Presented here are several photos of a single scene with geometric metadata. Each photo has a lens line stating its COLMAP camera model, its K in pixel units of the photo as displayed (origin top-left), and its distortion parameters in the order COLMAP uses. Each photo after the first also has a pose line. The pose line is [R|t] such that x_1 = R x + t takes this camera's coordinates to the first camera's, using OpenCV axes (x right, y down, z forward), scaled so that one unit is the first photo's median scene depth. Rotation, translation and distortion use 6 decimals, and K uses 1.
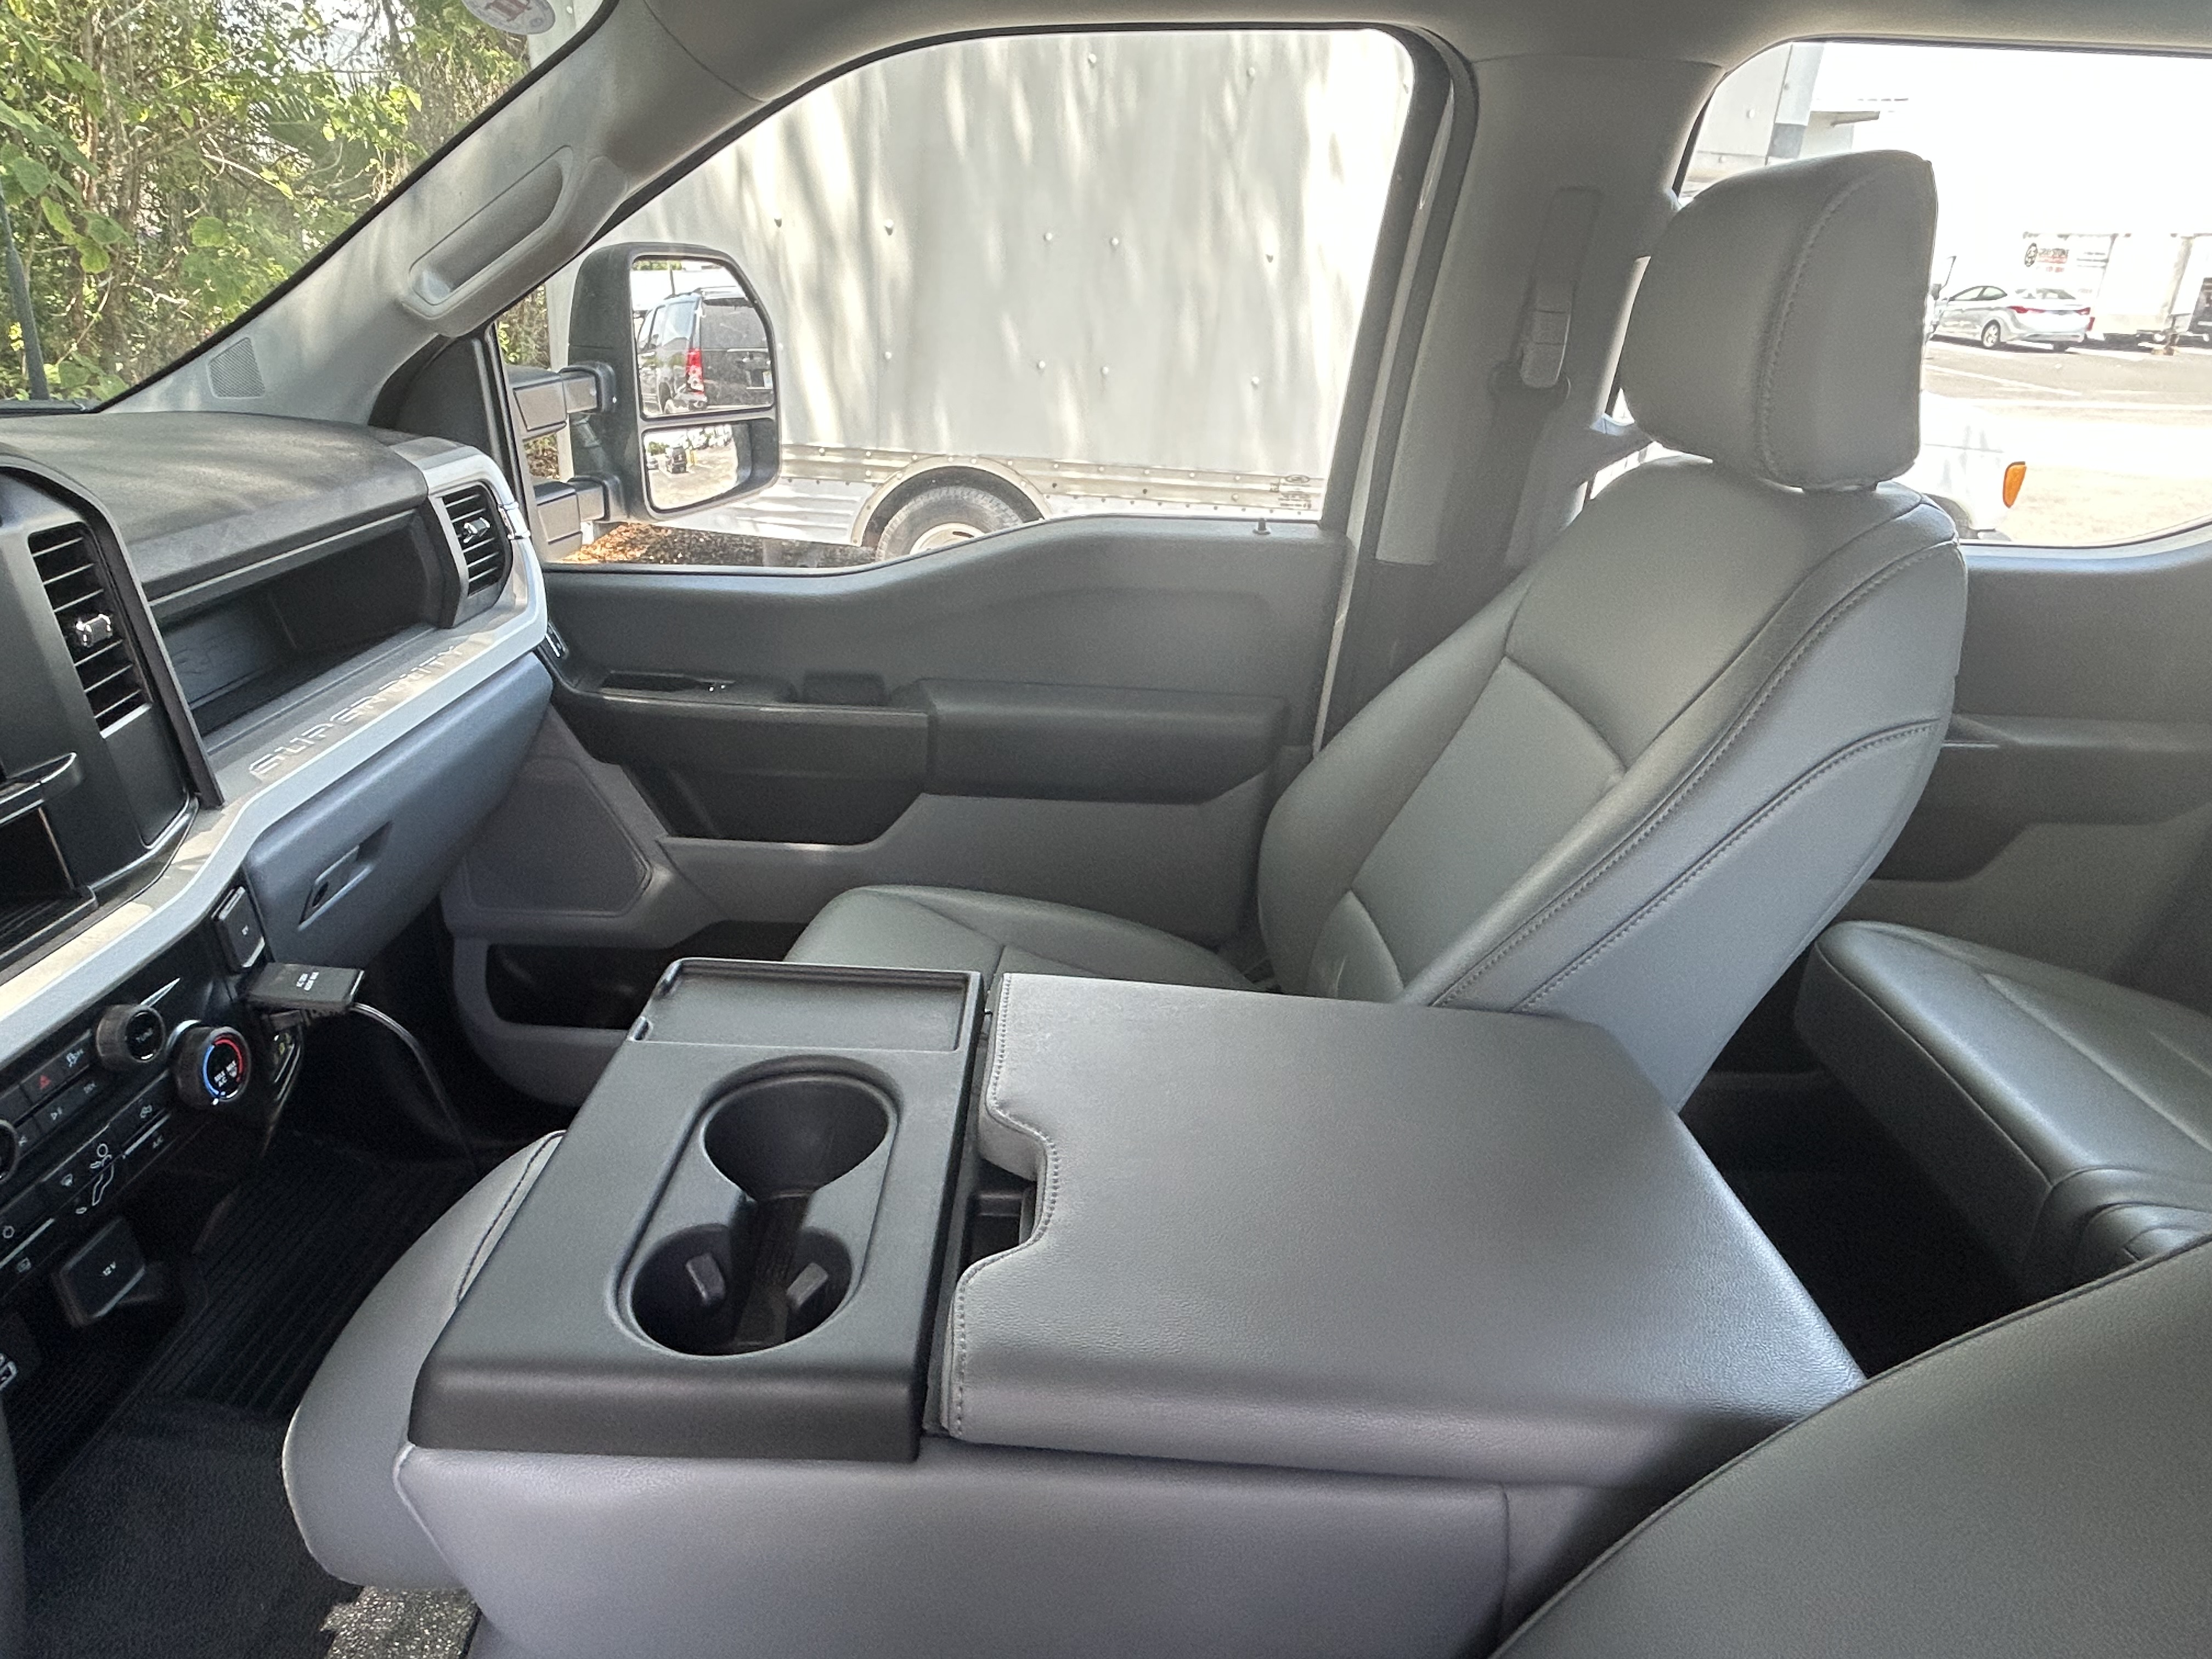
lens RADIAL K [[1350.2, 0, 1091.1], [0, 1350.2, 792.5], [0, 0, 1]] dist [0.004501, 0.002242]
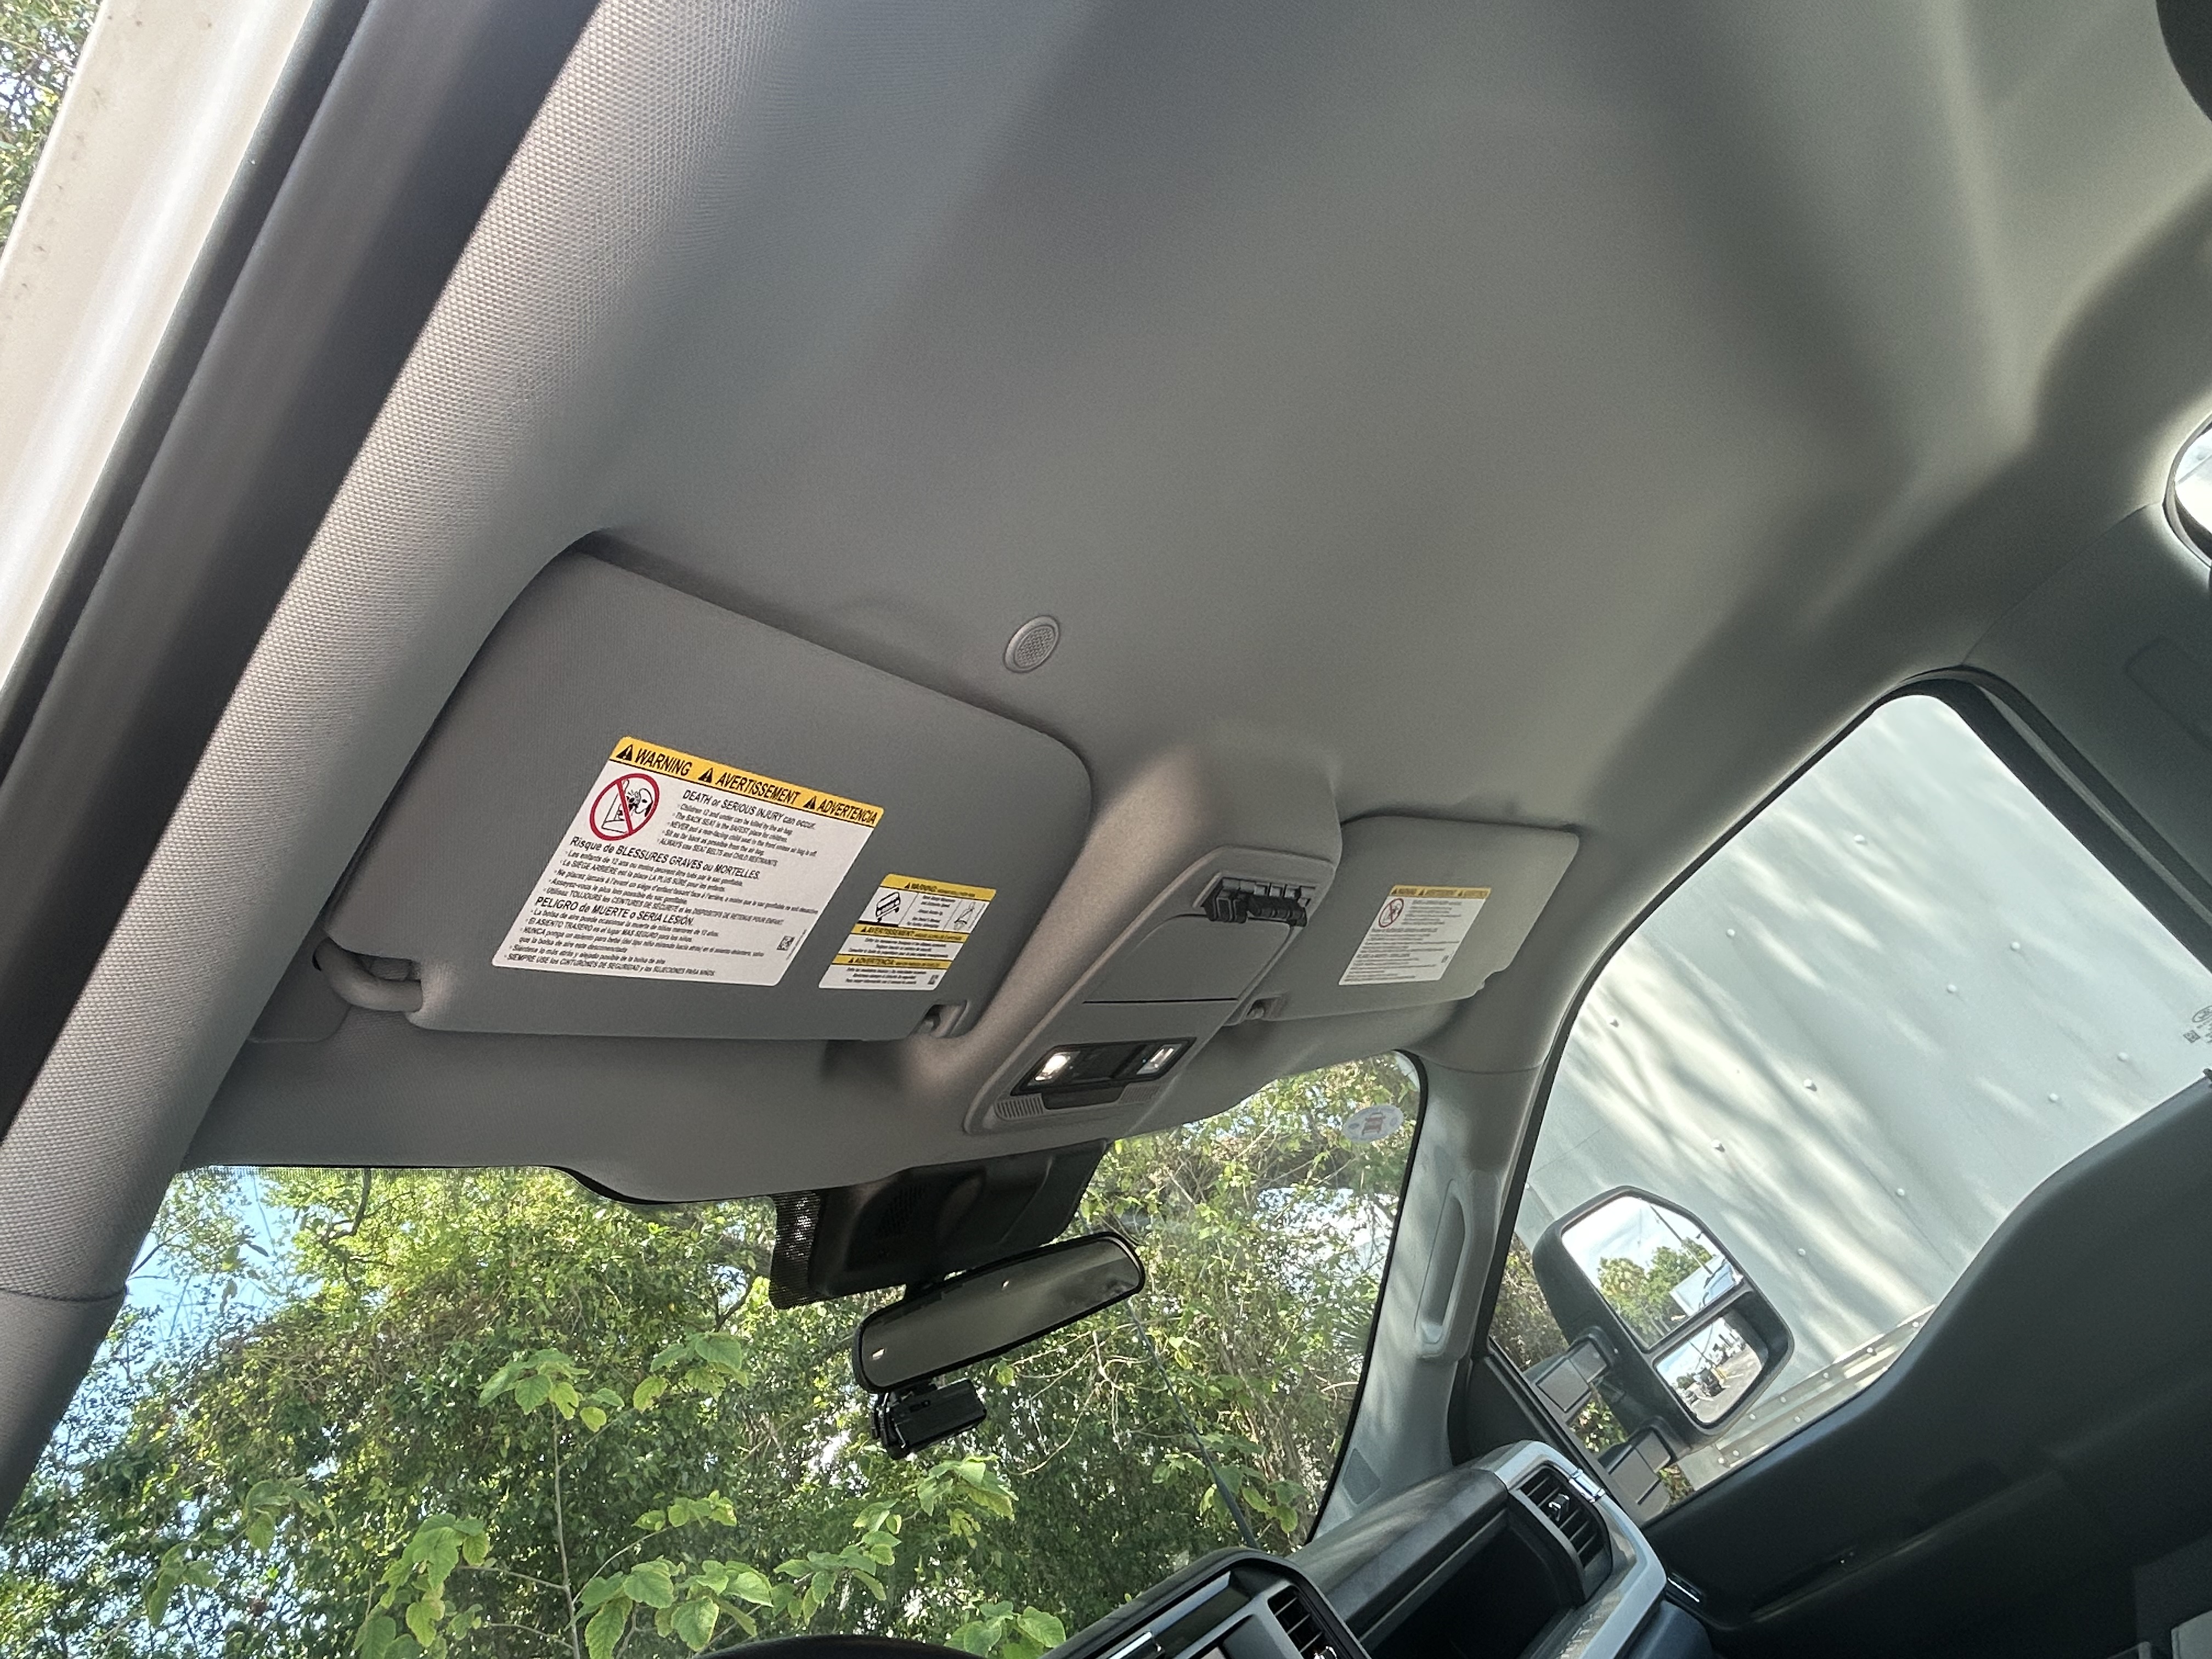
lens RADIAL K [[1355.2, 0, 1066.9], [0, 1355.2, 873.9], [0, 0, 1]] dist [-0.002801, -0.000688]
pose [[0.608463, -0.681080, -0.407310, 0.127402], [0.265039, 0.658190, -0.704656, 0.155723], [0.748015, 0.320804, 0.580998, -0.157193]]
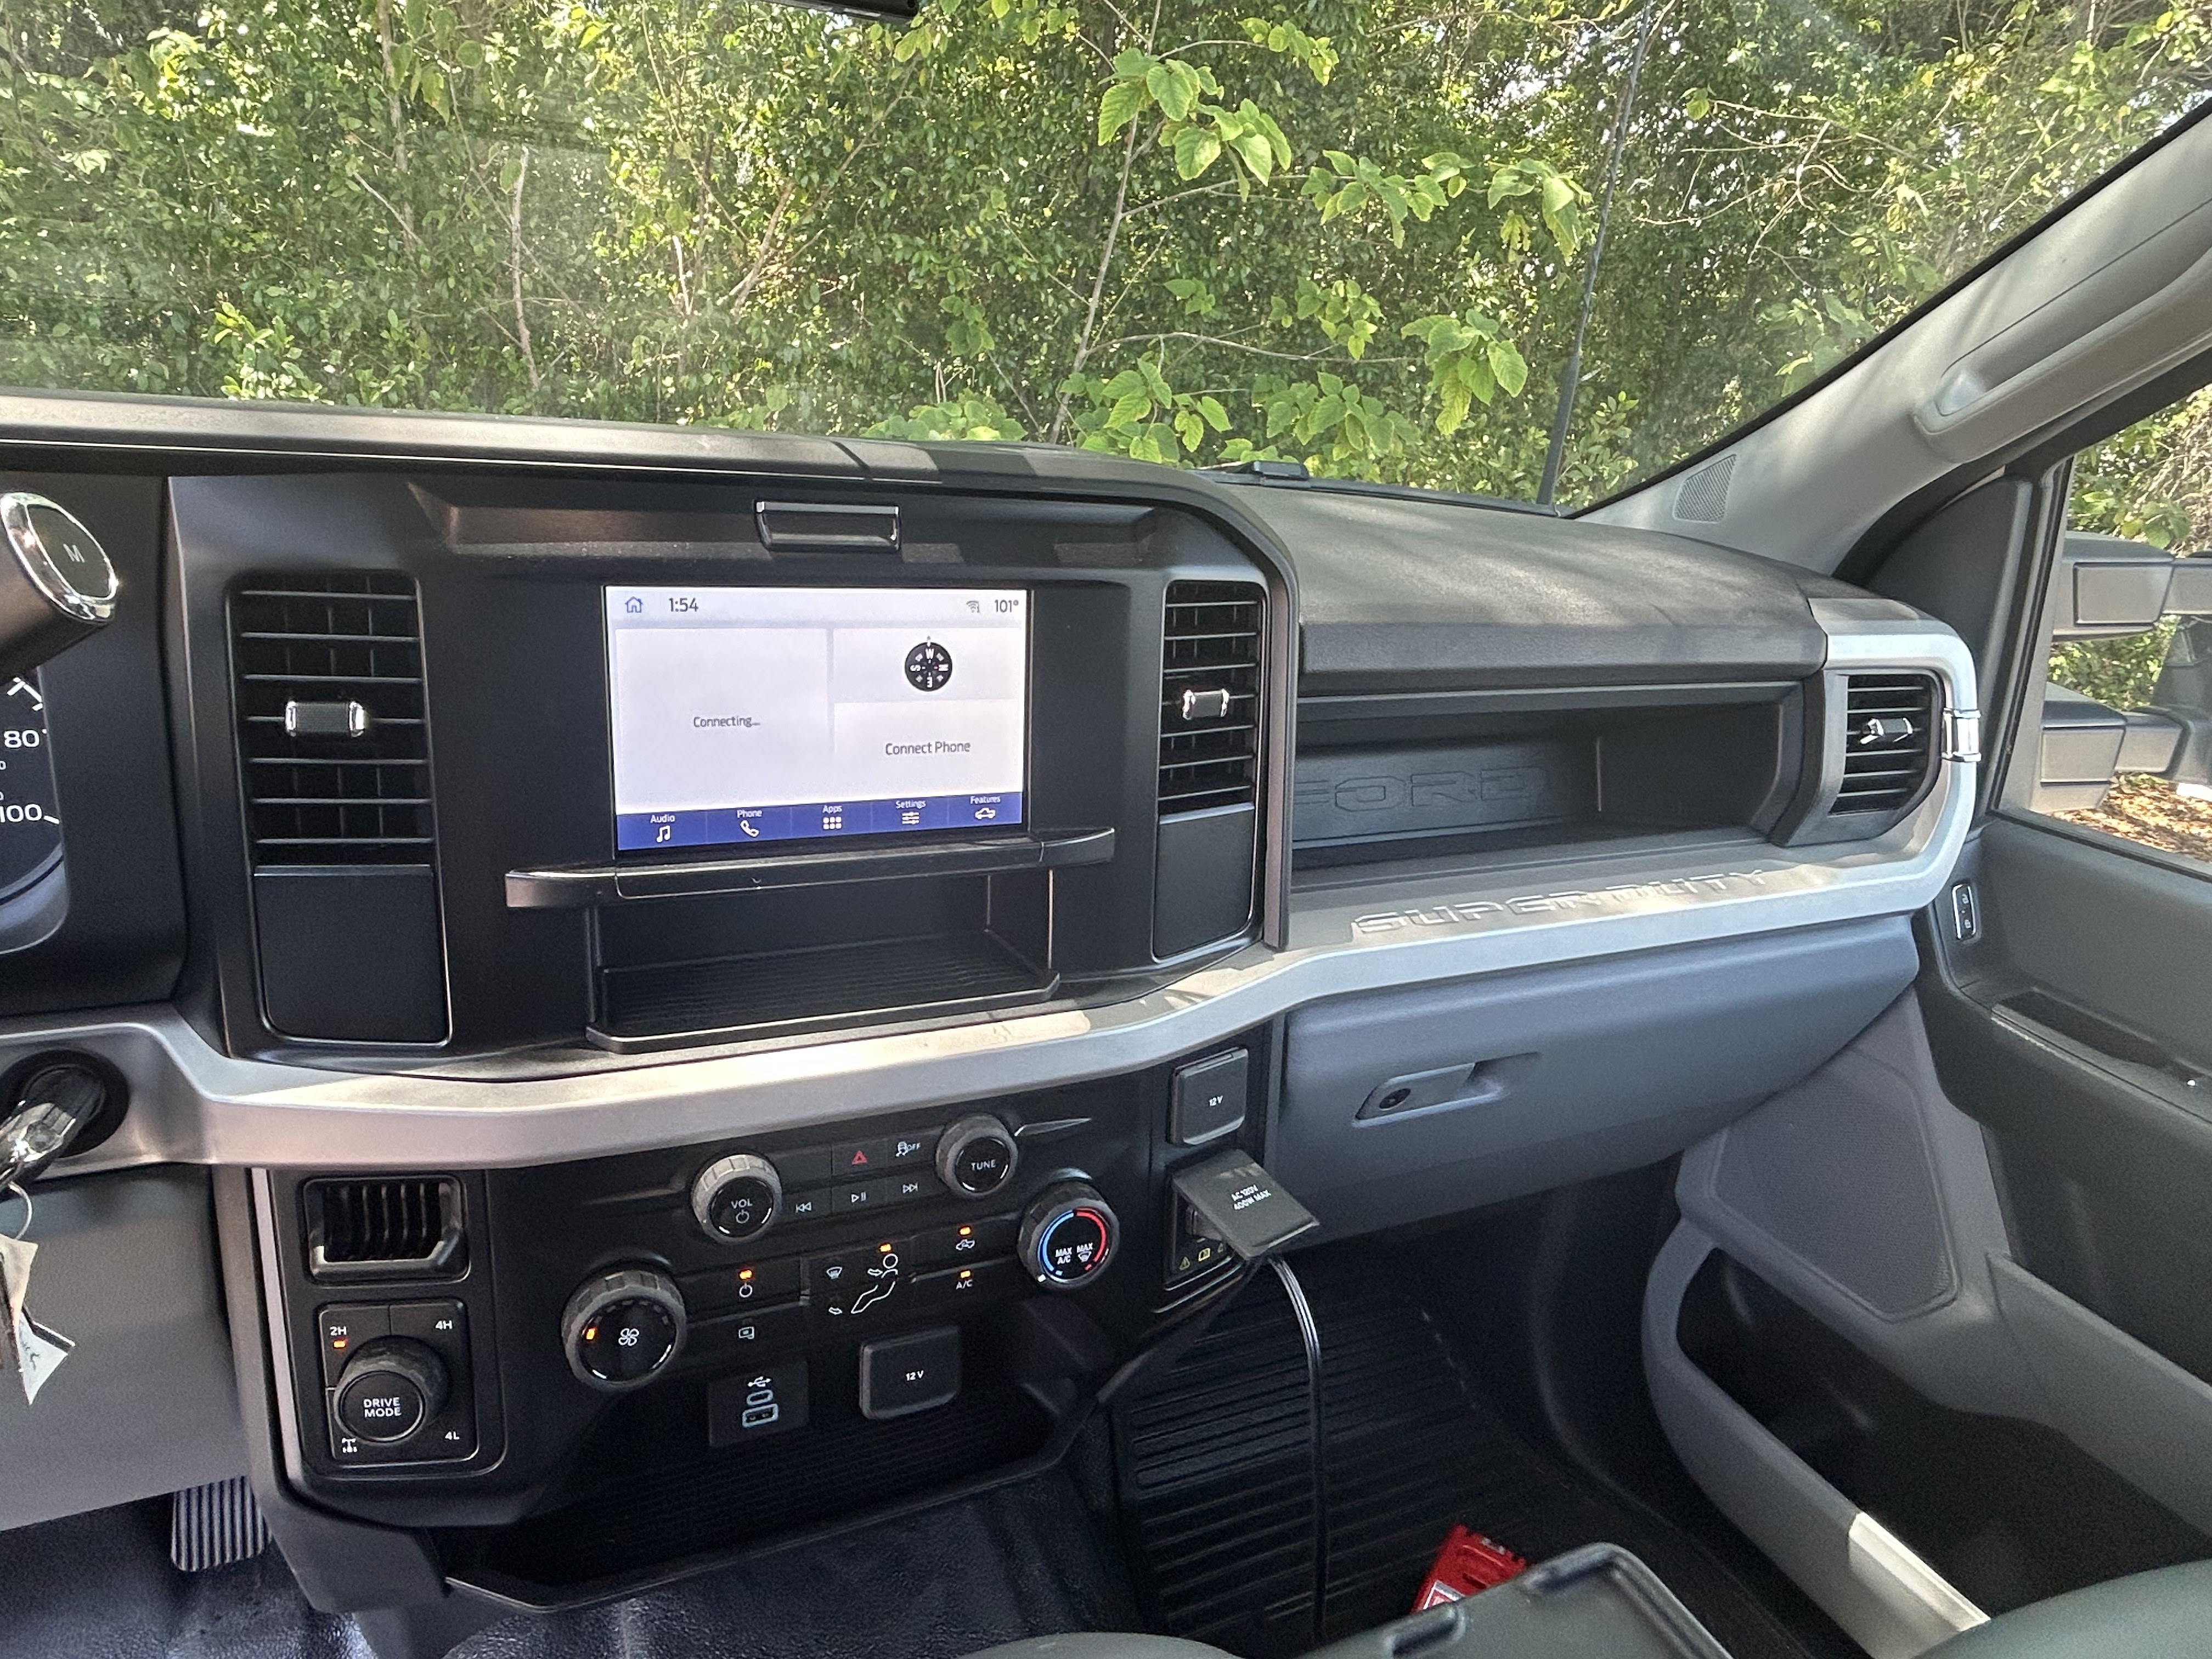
lens RADIAL K [[1350.2, 0, 1091.1], [0, 1350.2, 792.5], [0, 0, 1]] dist [0.004501, 0.002242]
pose [[0.423079, 0.279541, -0.861894, -0.014103], [-0.389881, 0.914822, 0.105325, -0.080446], [0.817922, 0.291475, 0.496029, 0.330941]]
